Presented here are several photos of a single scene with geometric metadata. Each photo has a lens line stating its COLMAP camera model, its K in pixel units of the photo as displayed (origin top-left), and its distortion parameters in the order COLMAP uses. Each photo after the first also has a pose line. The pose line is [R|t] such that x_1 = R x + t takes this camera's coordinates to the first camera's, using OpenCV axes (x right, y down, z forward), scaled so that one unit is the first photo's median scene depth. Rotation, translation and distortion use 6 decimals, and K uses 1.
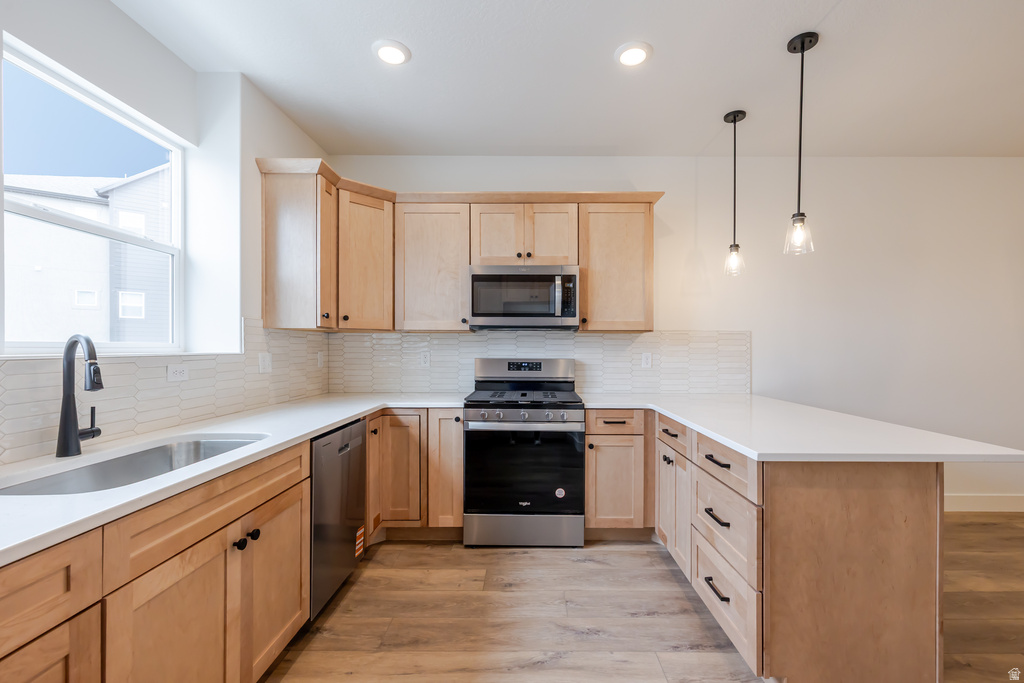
lens RADIAL K [[437.3, 0, 530.6], [0, 437.3, 339.7], [0, 0, 1]] dist [-0.000135, -0.000057]
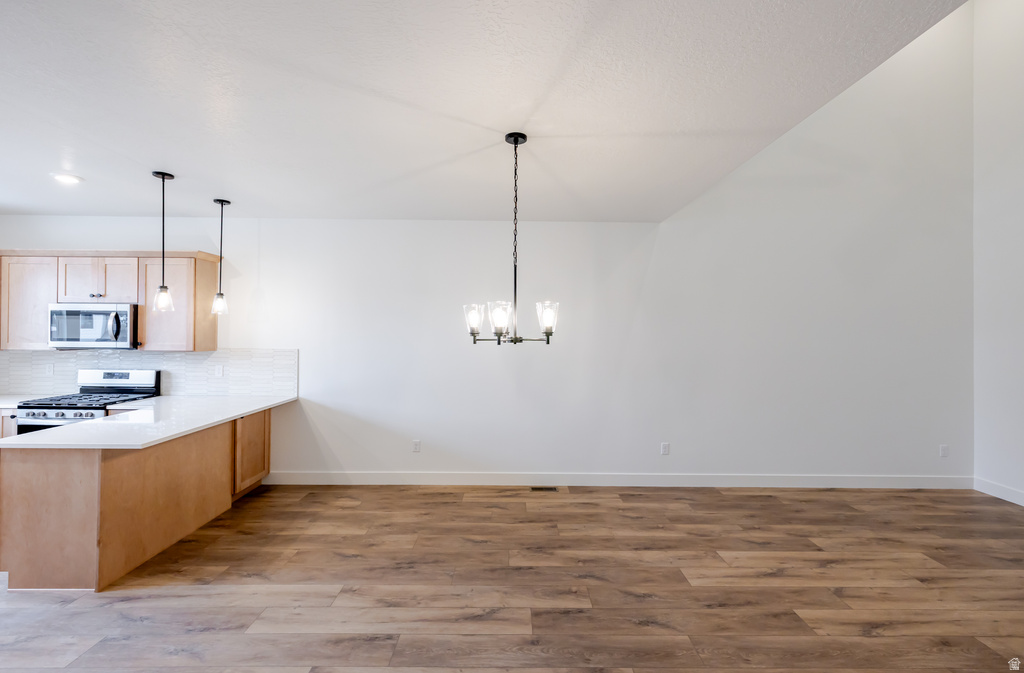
lens RADIAL K [[436.7, 0, 513.6], [0, 436.7, 319.4], [0, 0, 1]] dist [0.001435, -0.000030]
pose [[0.999856, 0.007400, 0.015297, 1.399743], [-0.007246, 0.999923, -0.010108, -0.125957], [-0.015370, 0.009996, 0.999832, -0.426557]]
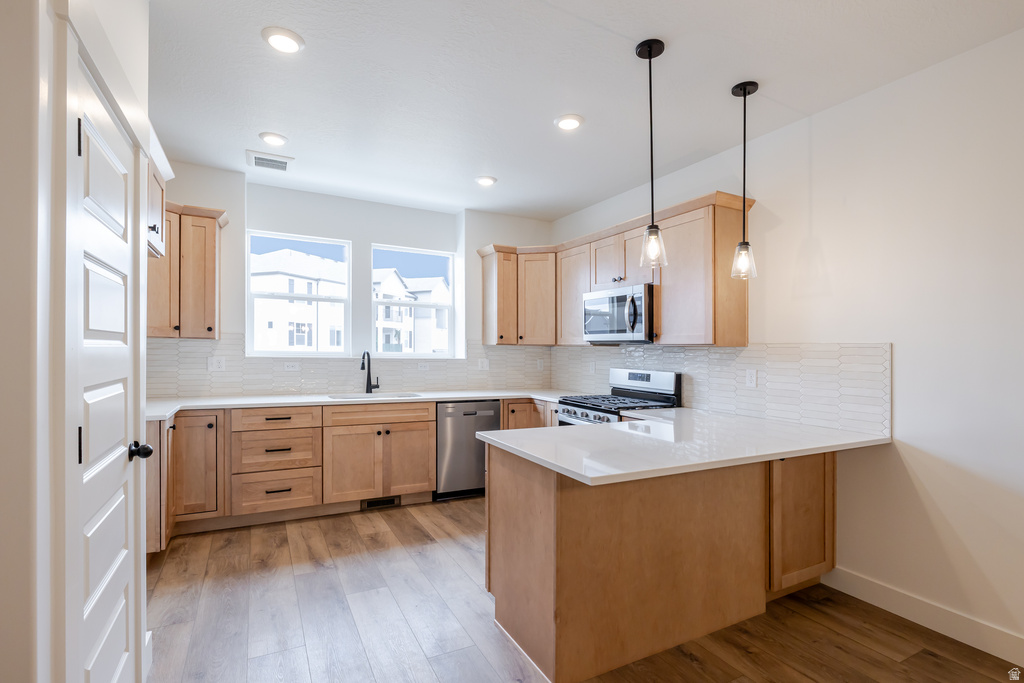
lens RADIAL K [[485.8, 0, 514.2], [0, 485.8, 347.2], [0, 0, 1]] dist [-0.004671, 0.000018]
pose [[0.472426, 0.000630, -0.881370, 1.083462], [-0.000098, 1.000000, 0.000662, -0.017102], [0.881370, -0.000227, 0.472426, 0.173318]]
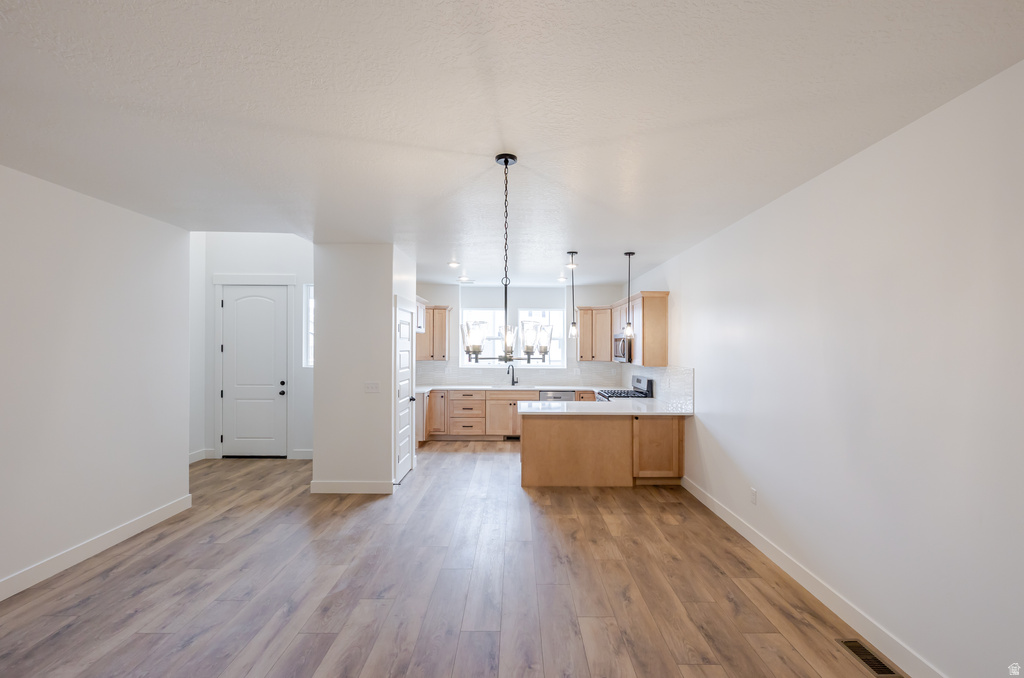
lens RADIAL K [[443.3, 0, 535.2], [0, 443.3, 334.8], [0, 0, 1]] dist [0.000476, -0.000062]
pose [[0.043197, -0.028670, -0.998655, 2.378556], [0.009441, 0.999555, -0.028288, -0.114957], [0.999022, -0.008206, 0.043448, 0.522132]]
